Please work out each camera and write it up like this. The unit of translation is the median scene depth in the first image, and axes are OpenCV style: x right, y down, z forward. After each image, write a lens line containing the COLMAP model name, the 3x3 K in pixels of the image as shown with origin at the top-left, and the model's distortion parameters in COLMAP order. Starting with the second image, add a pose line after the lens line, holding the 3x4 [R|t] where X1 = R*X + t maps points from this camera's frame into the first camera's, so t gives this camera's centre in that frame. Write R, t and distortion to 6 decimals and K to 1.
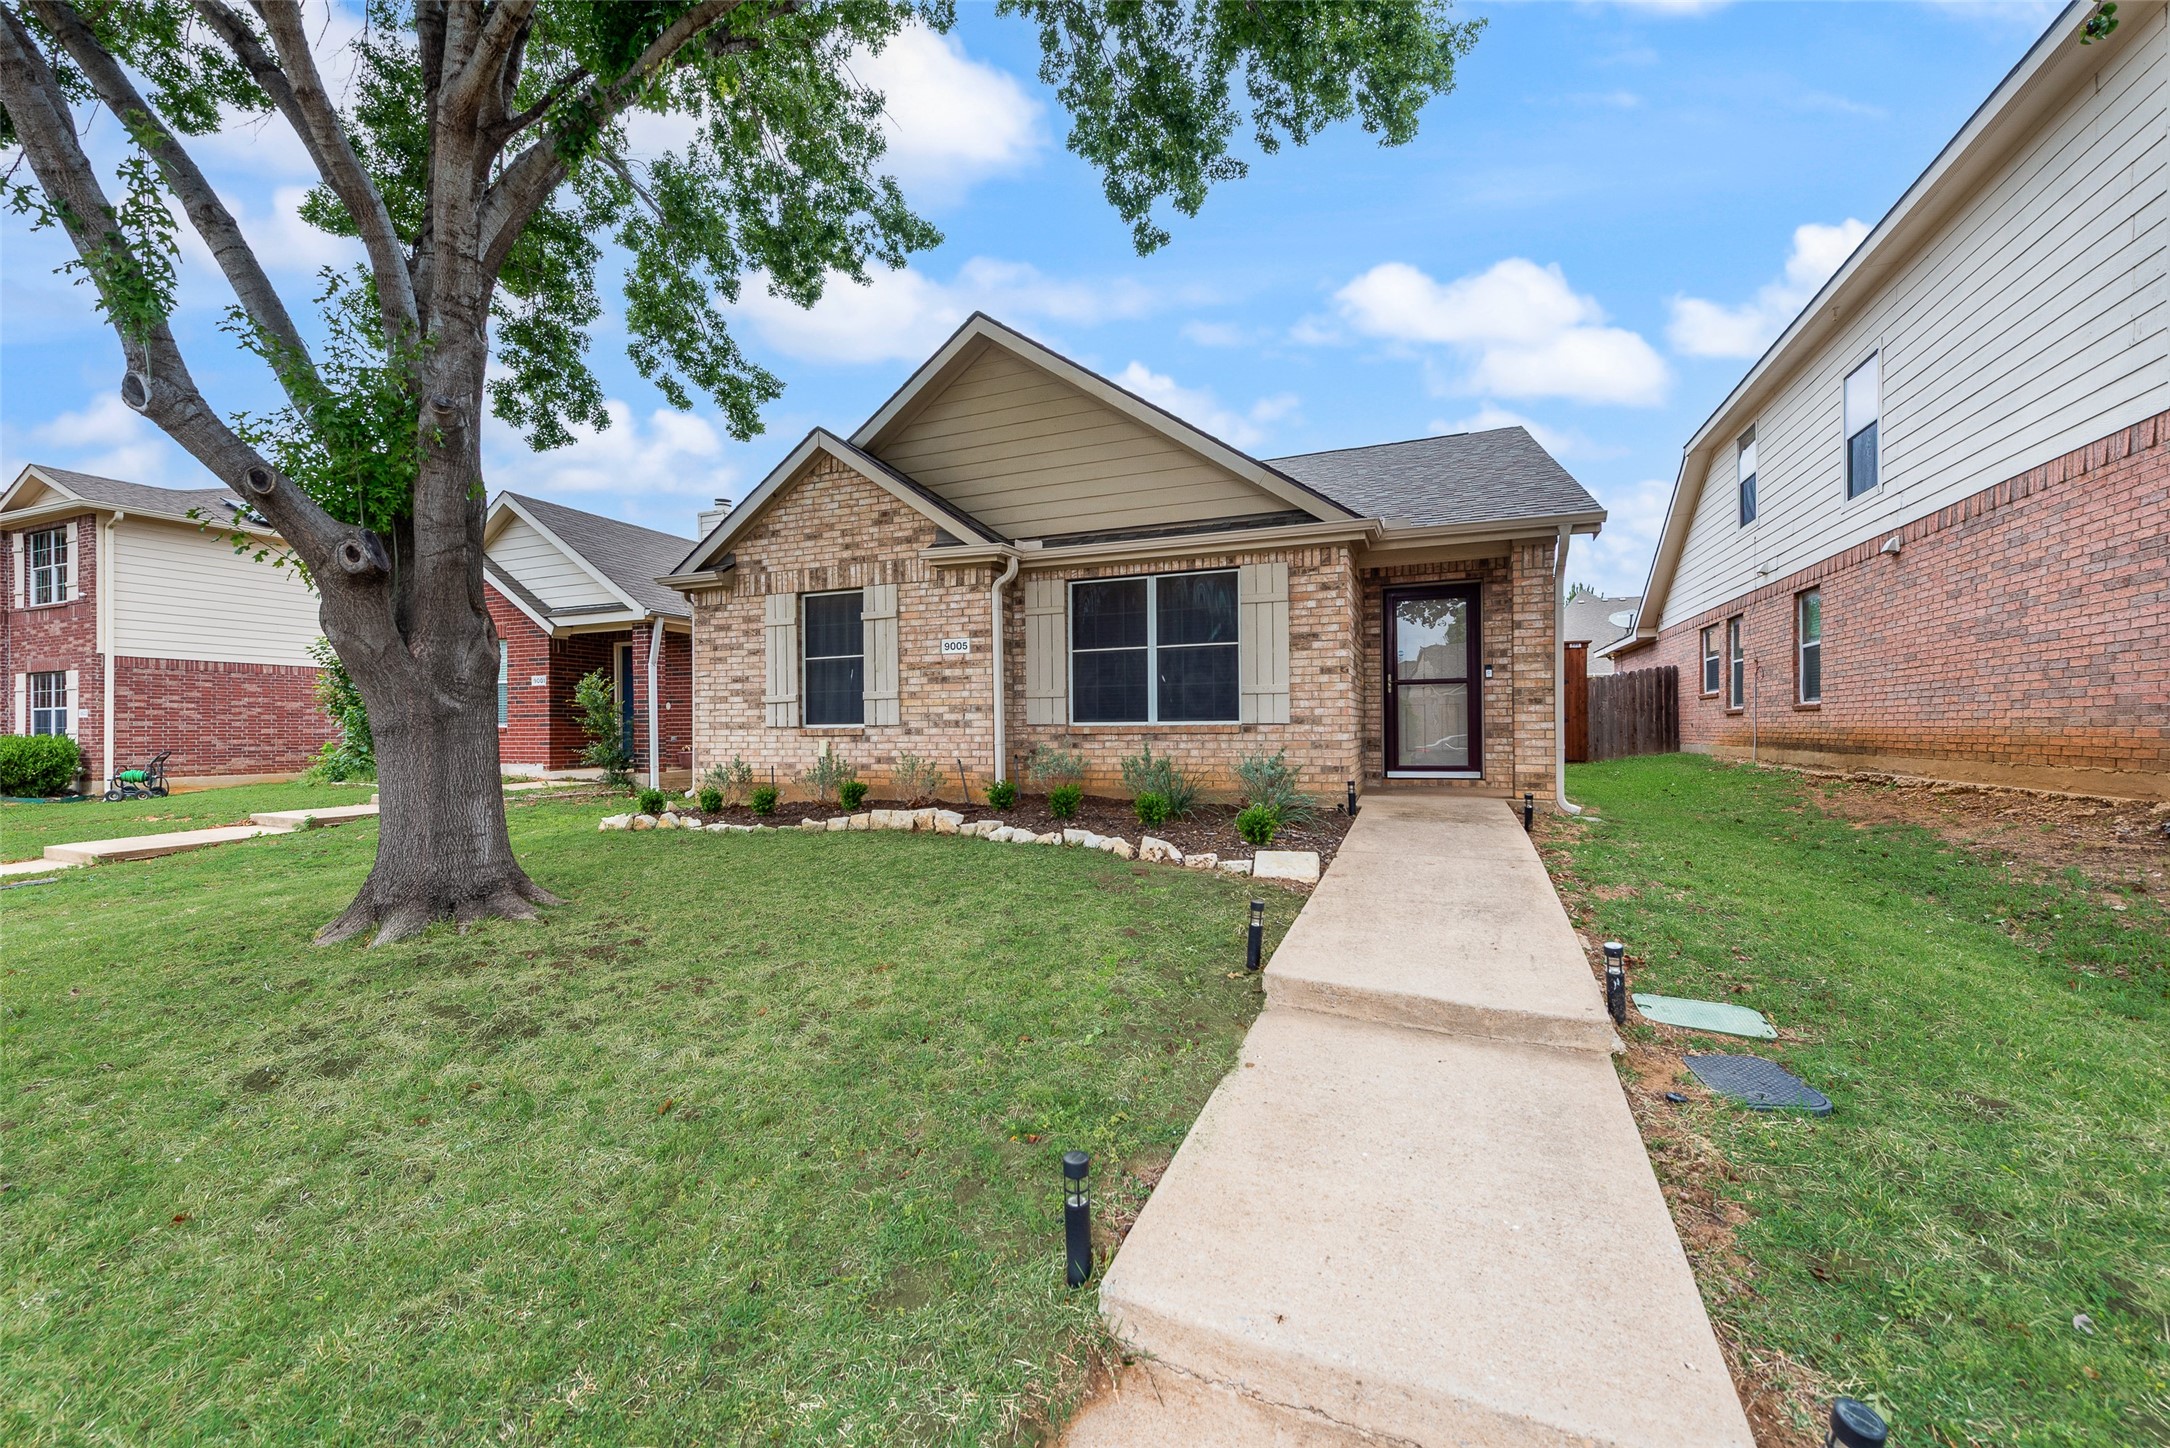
lens RADIAL K [[846.3, 0, 1082.4], [0, 846.3, 727.8], [0, 0, 1]] dist [0.008037, -0.002961]
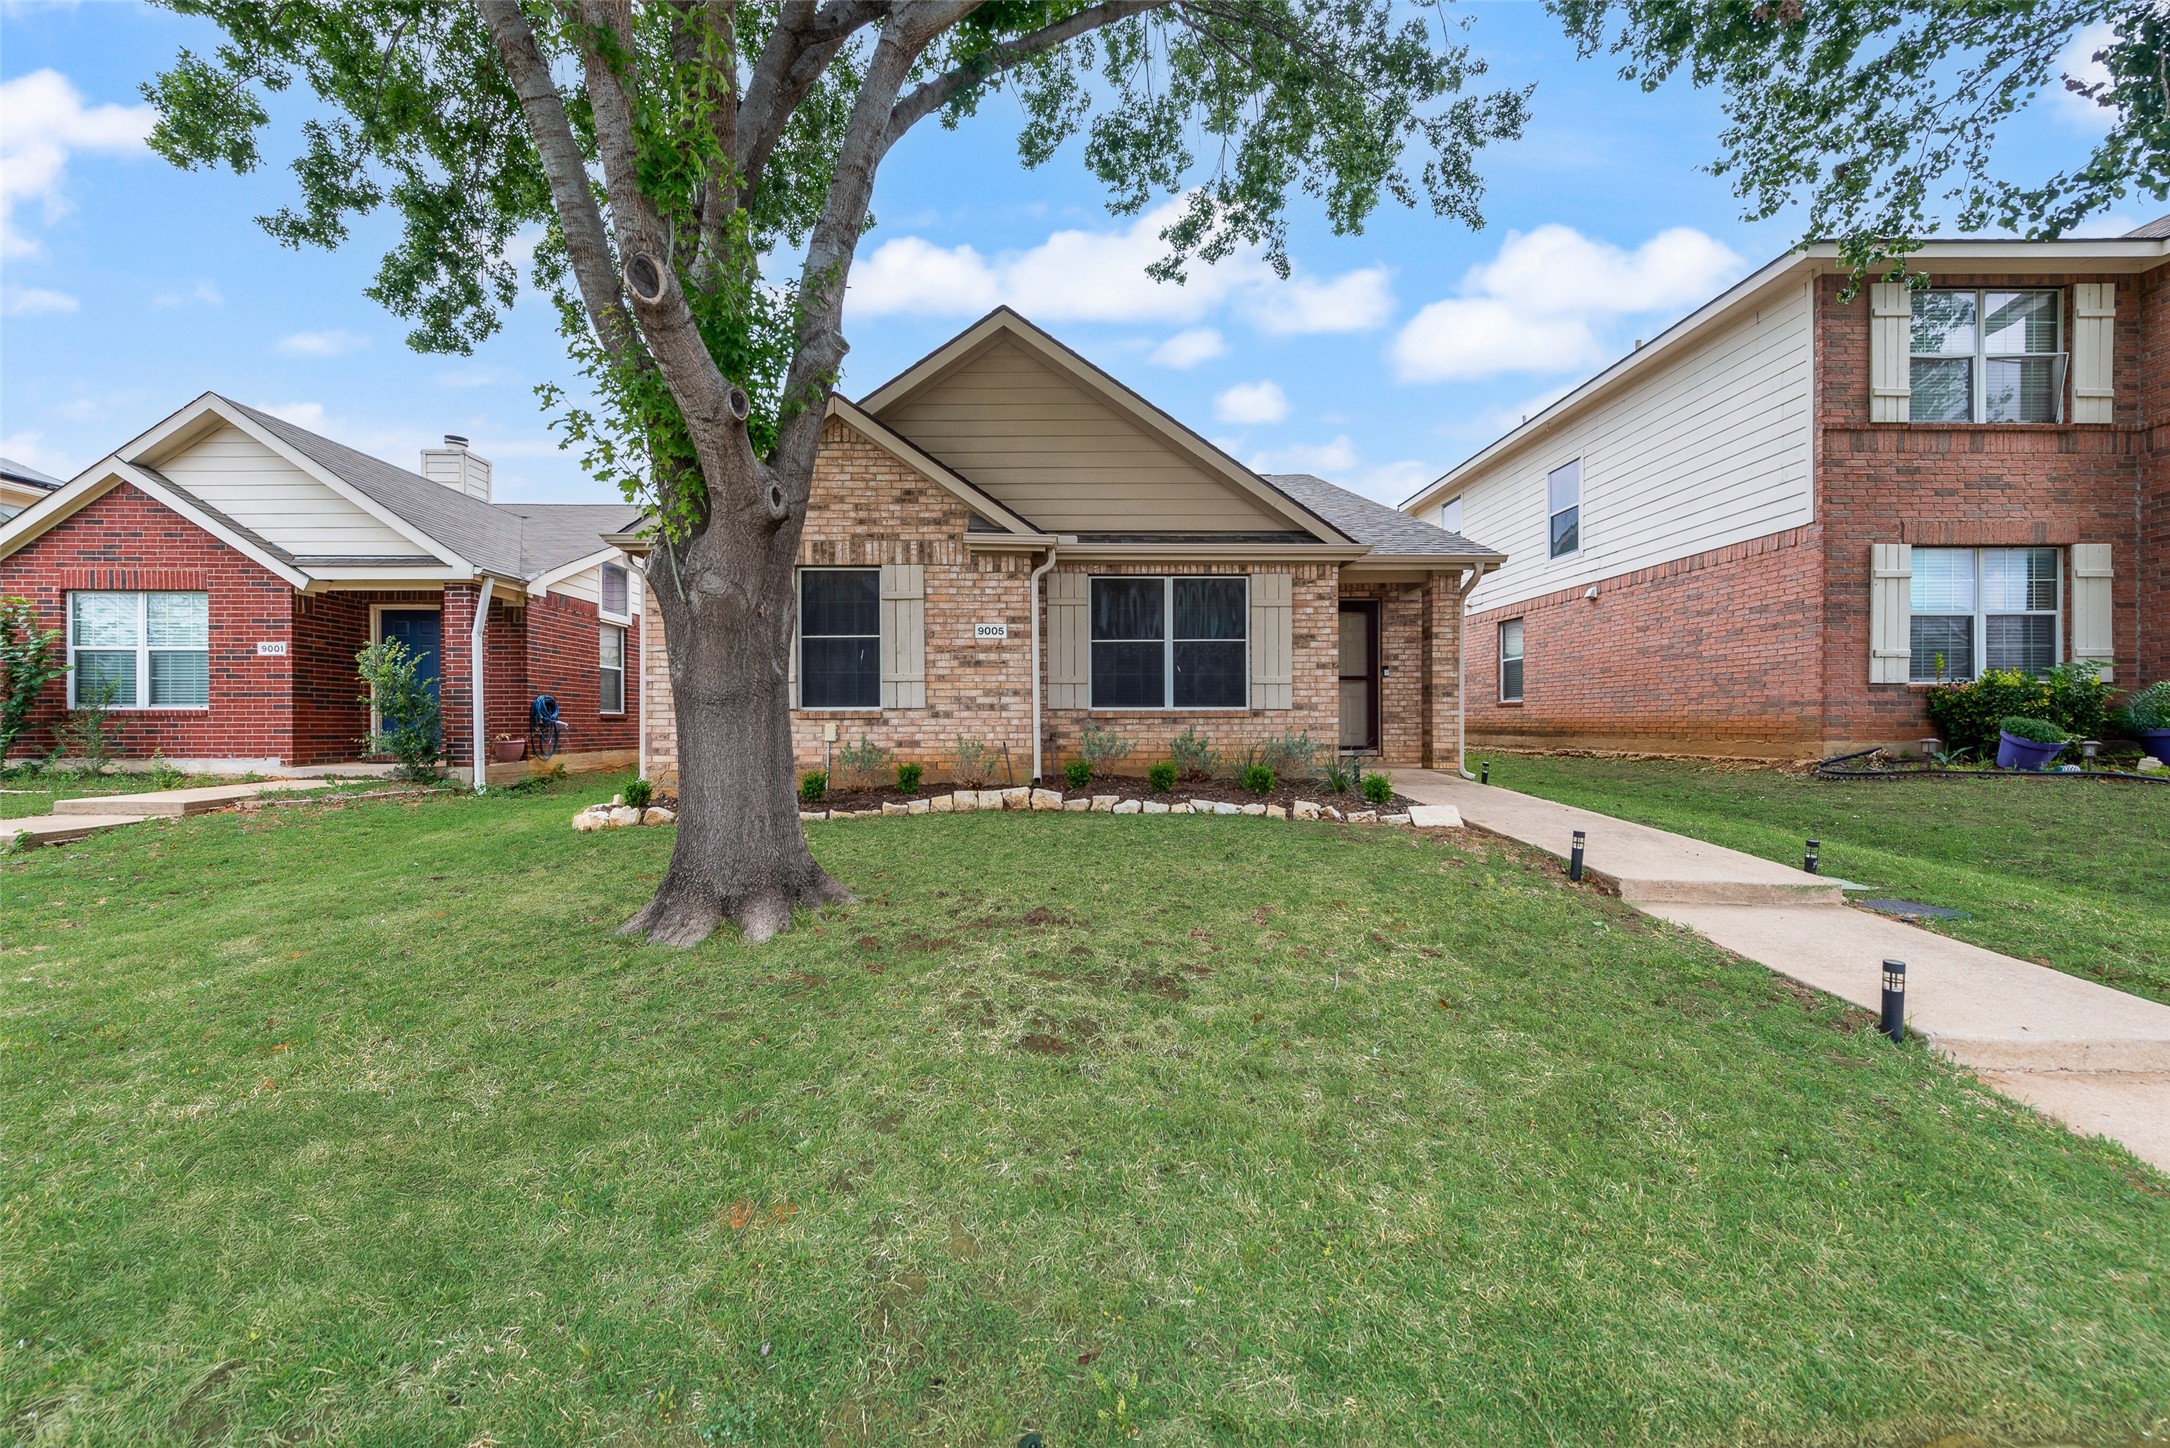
lens RADIAL K [[846.3, 0, 1035.6], [0, 846.3, 726.0], [0, 0, 1]] dist [0.008037, -0.002961]
pose [[0.916909, 0.003565, 0.399080, -0.510888], [-0.003940, 0.999992, 0.000121, 0.017908], [-0.399077, -0.001683, 0.916916, 0.043696]]
